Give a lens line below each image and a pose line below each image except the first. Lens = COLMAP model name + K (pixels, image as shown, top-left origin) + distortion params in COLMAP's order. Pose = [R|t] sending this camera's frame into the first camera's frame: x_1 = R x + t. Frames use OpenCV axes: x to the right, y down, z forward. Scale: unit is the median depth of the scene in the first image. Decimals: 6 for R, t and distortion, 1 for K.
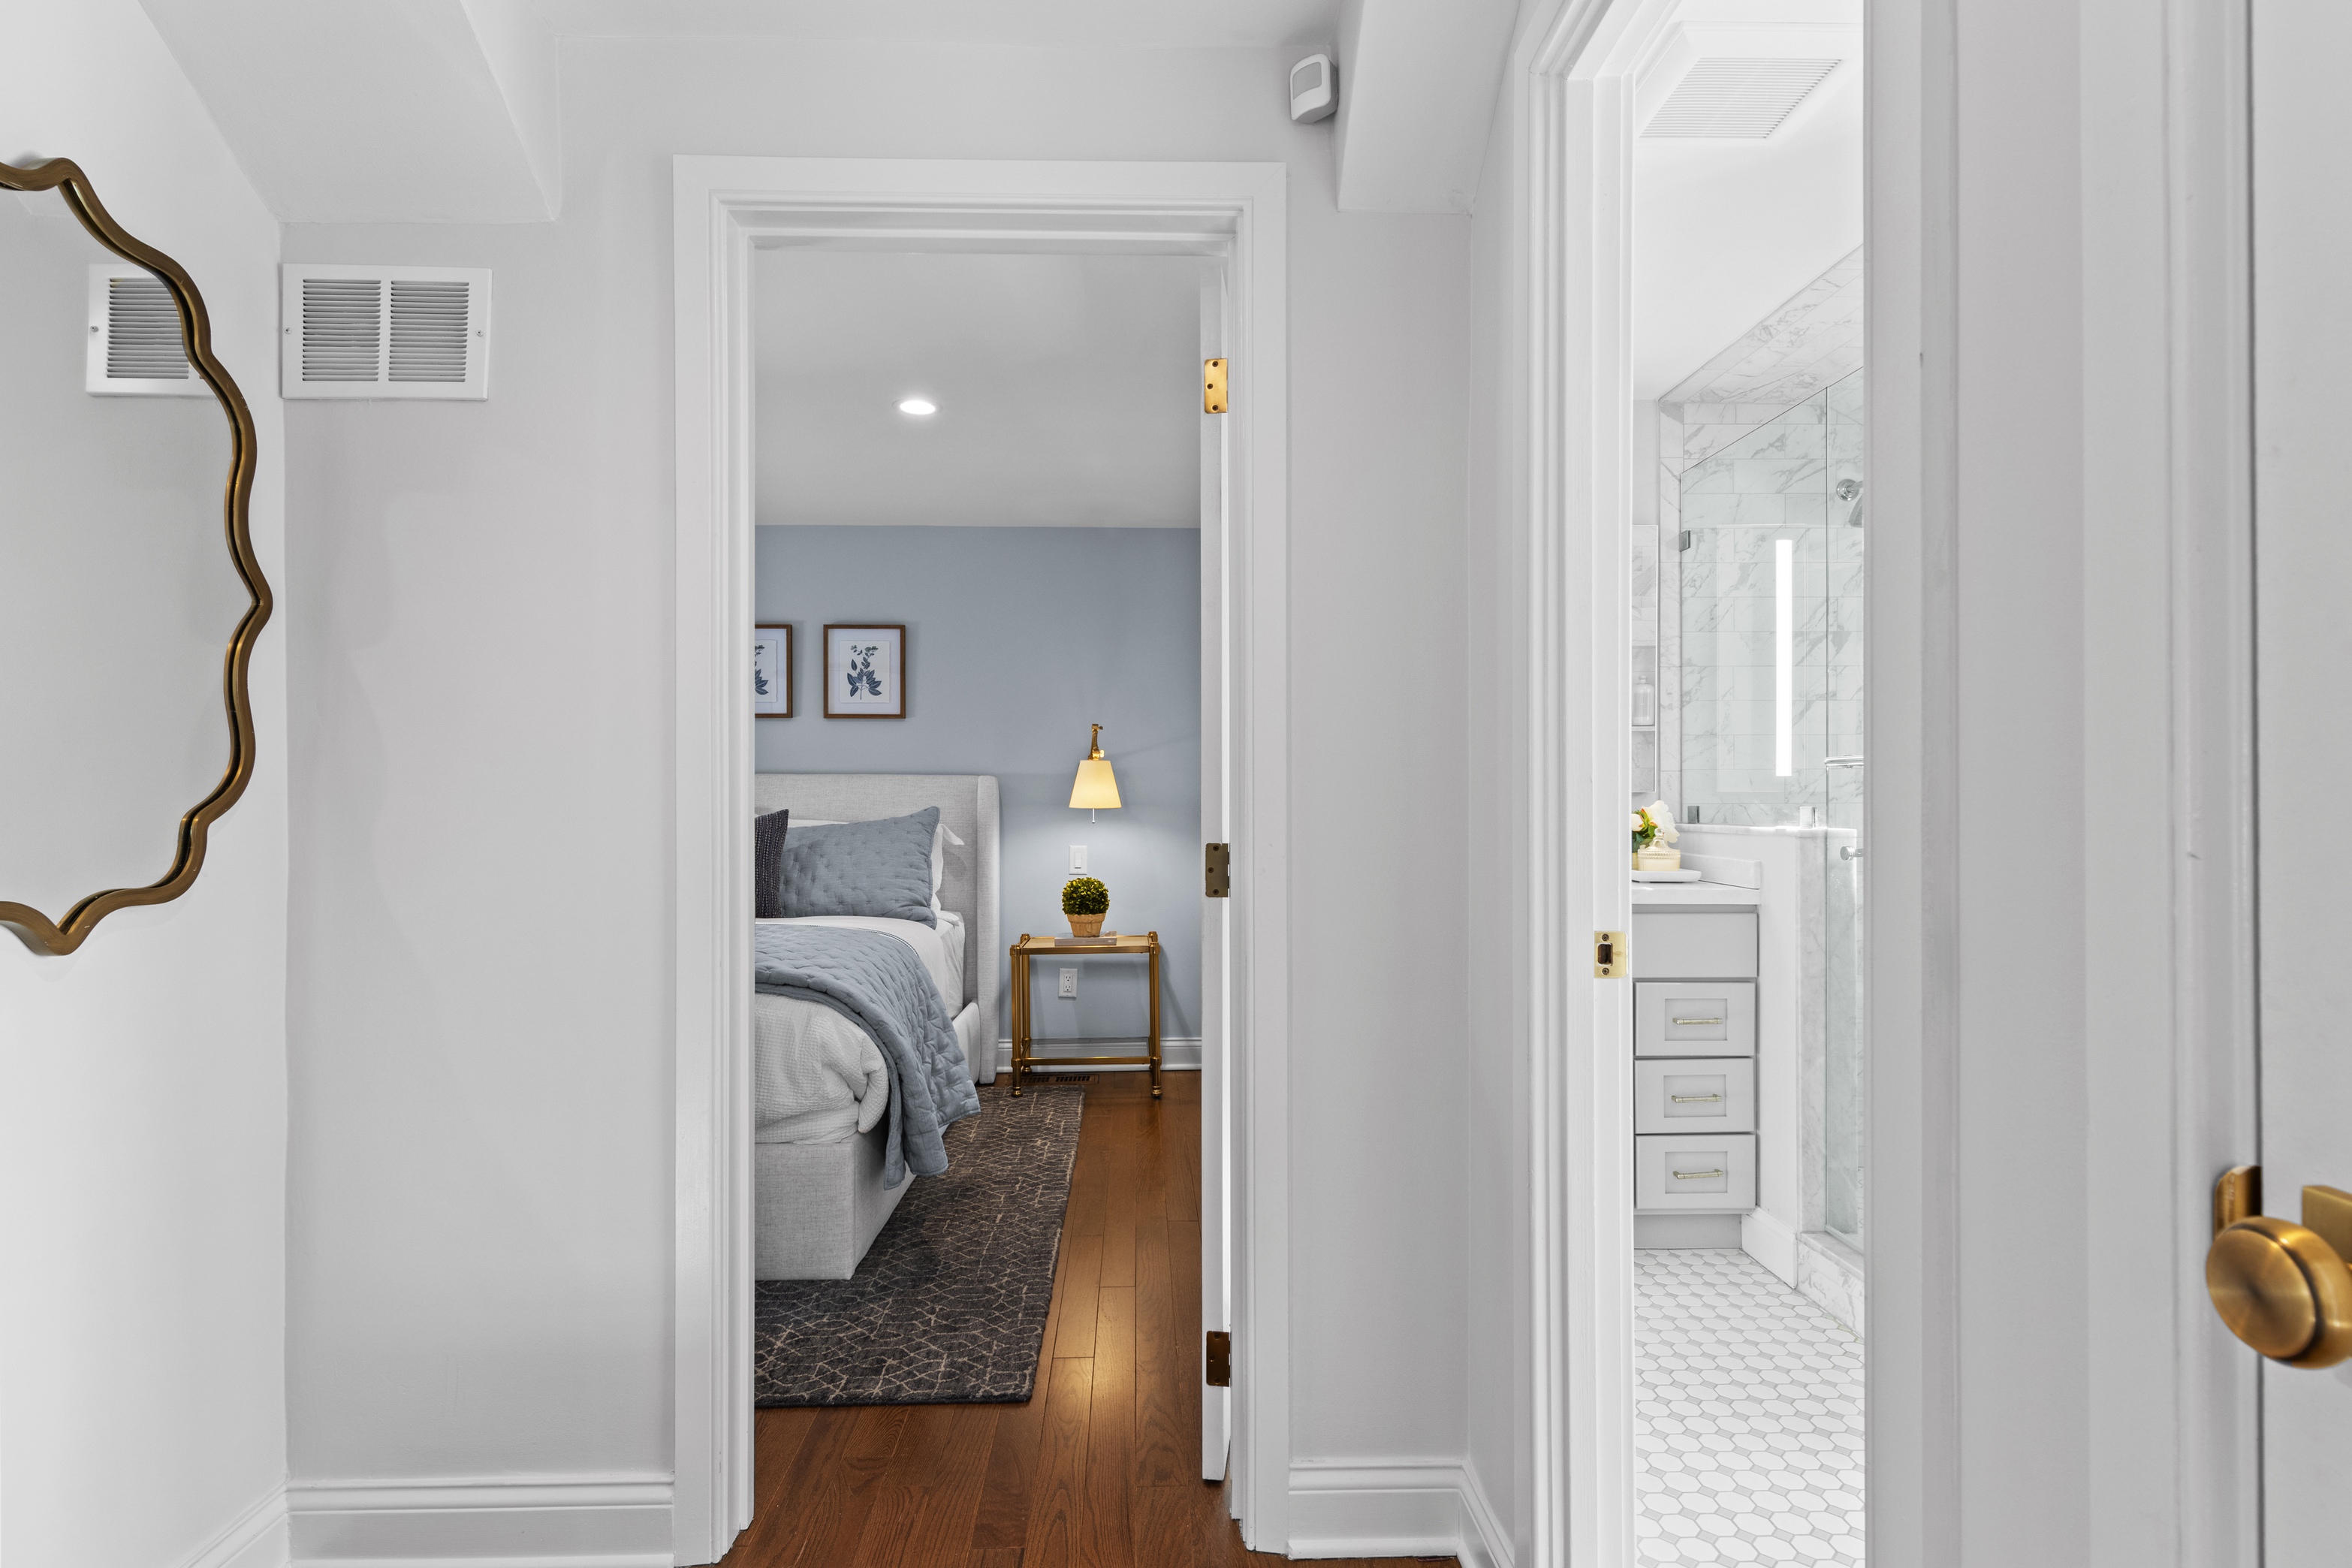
lens RADIAL K [[1199.9, 0, 1174.7], [0, 1199.9, 792.0], [0, 0, 1]] dist [0.007217, -0.000510]
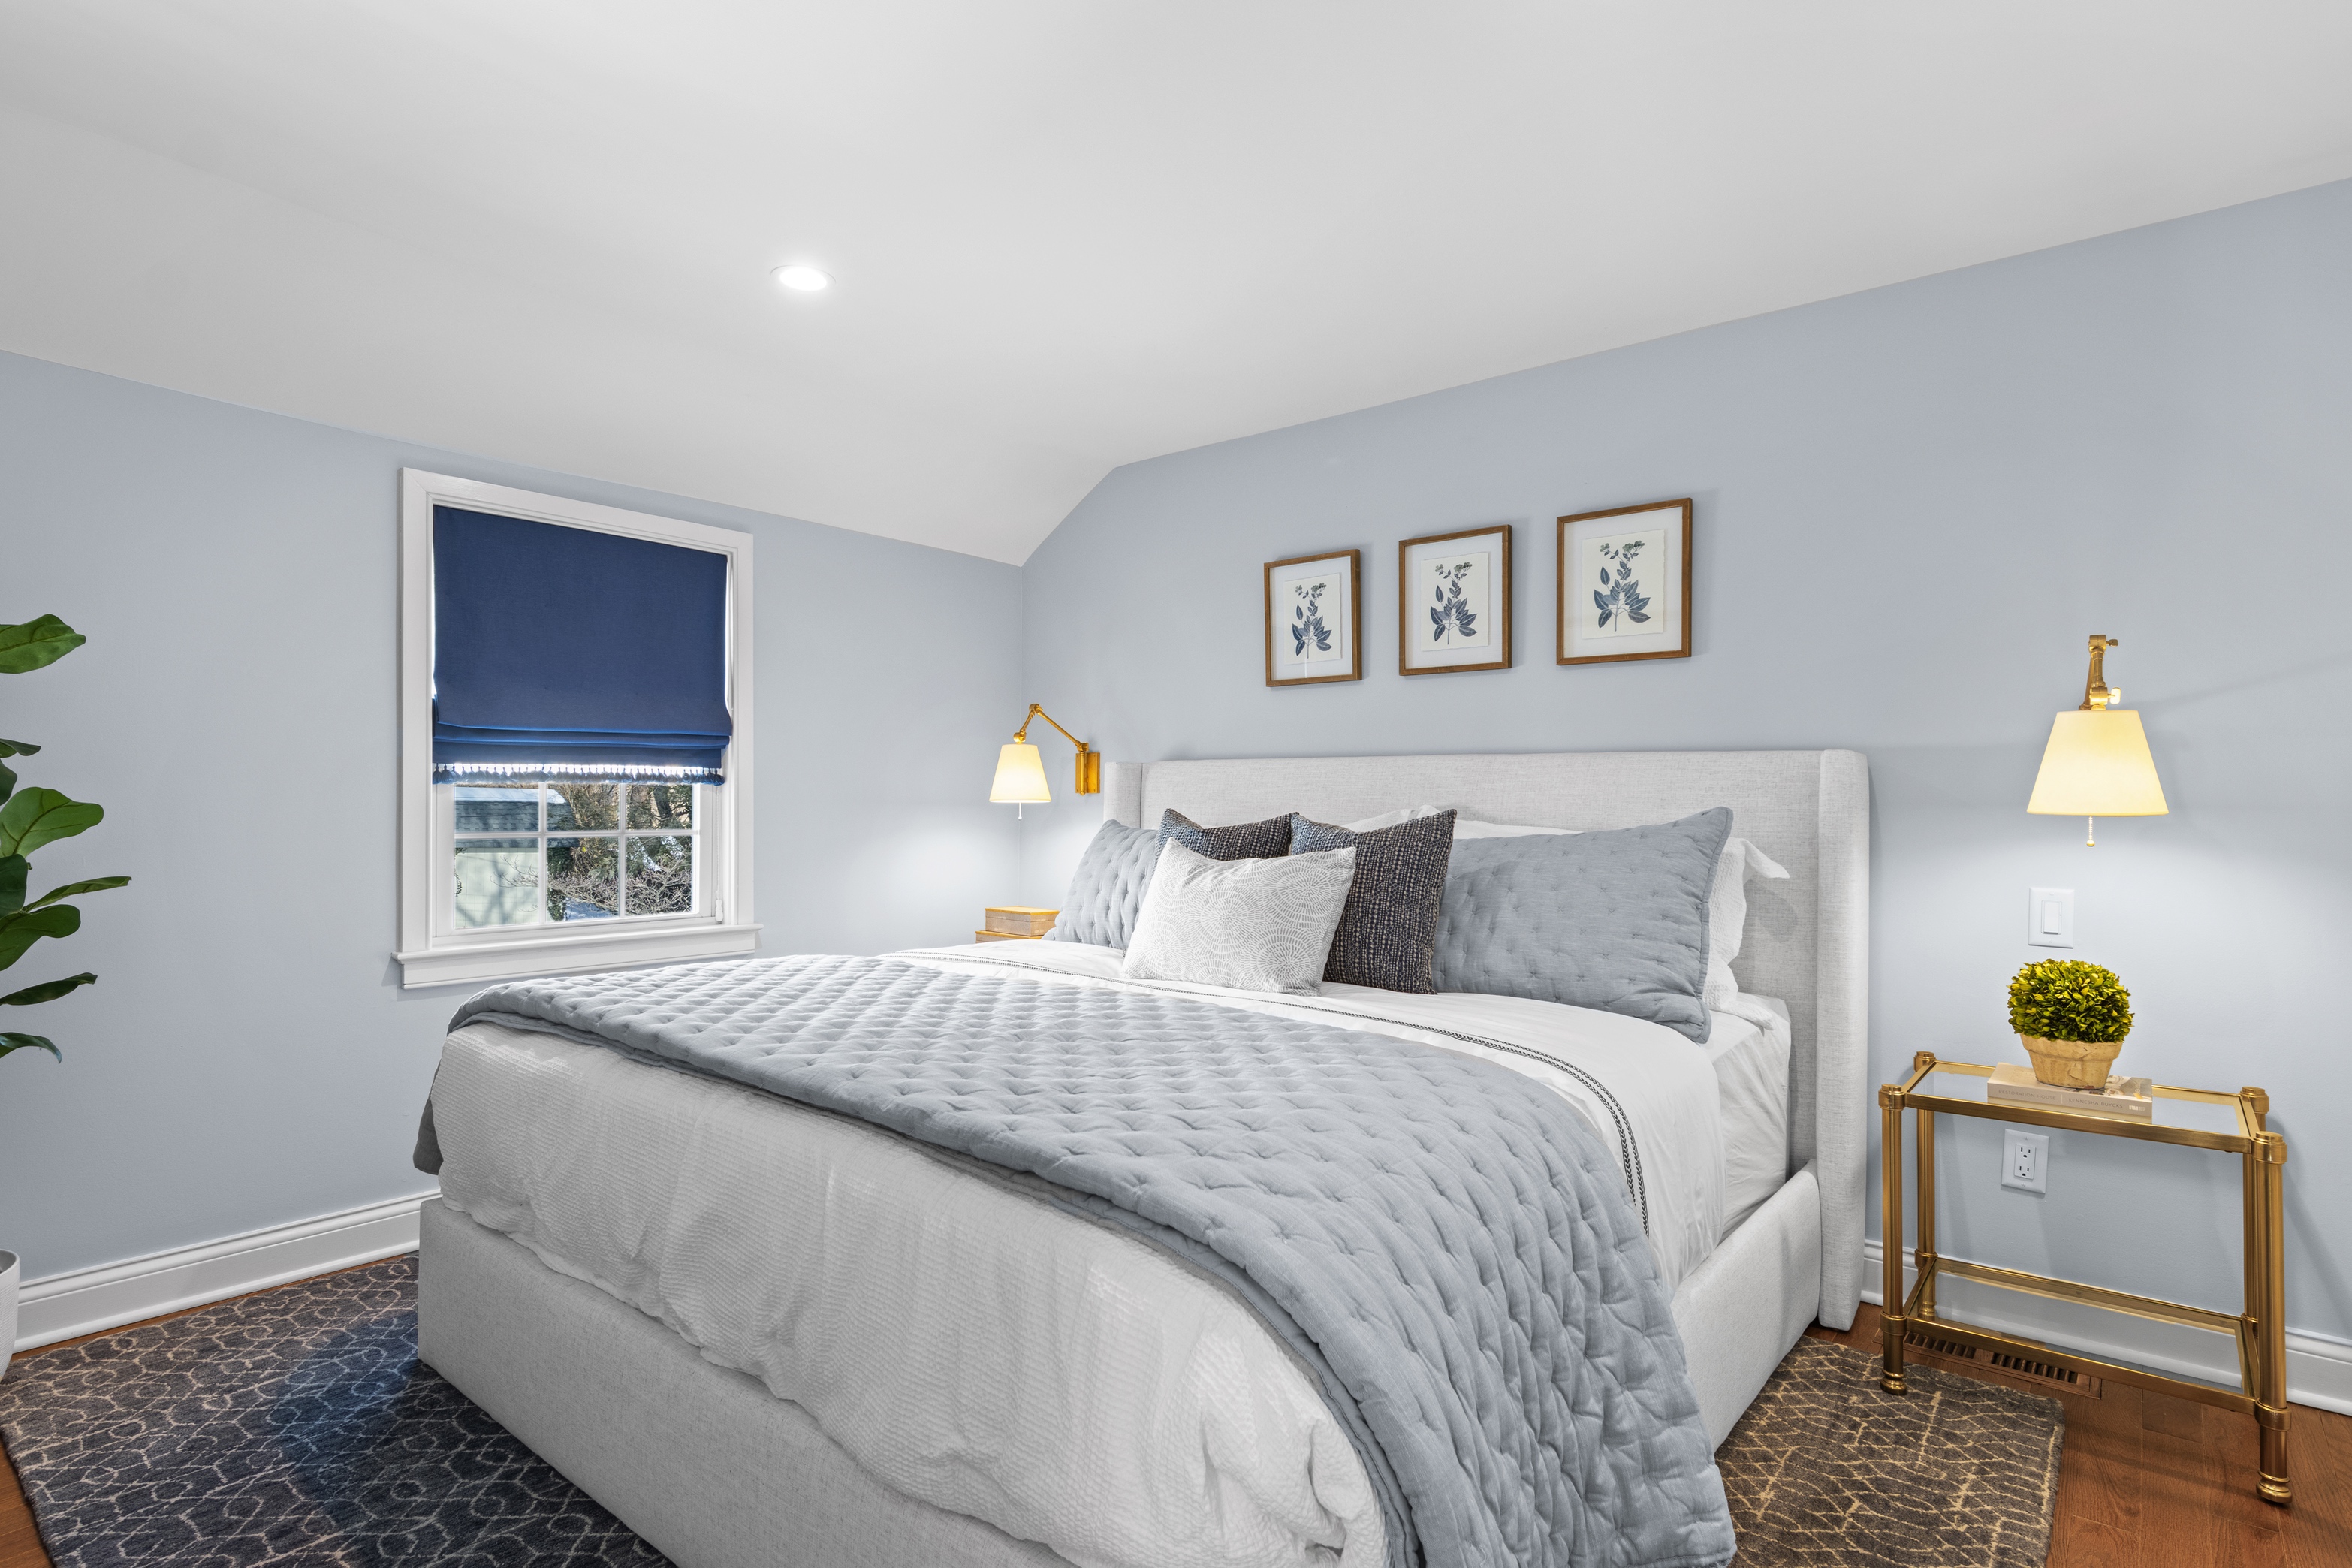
lens RADIAL K [[1199.9, 0, 1174.7], [0, 1199.9, 792.0], [0, 0, 1]] dist [0.007217, -0.000510]
pose [[0.750709, 0.006488, -0.660601, -0.025547], [-0.002234, 0.999971, 0.007283, 0.001587], [0.660629, -0.003991, 0.750702, 0.412306]]
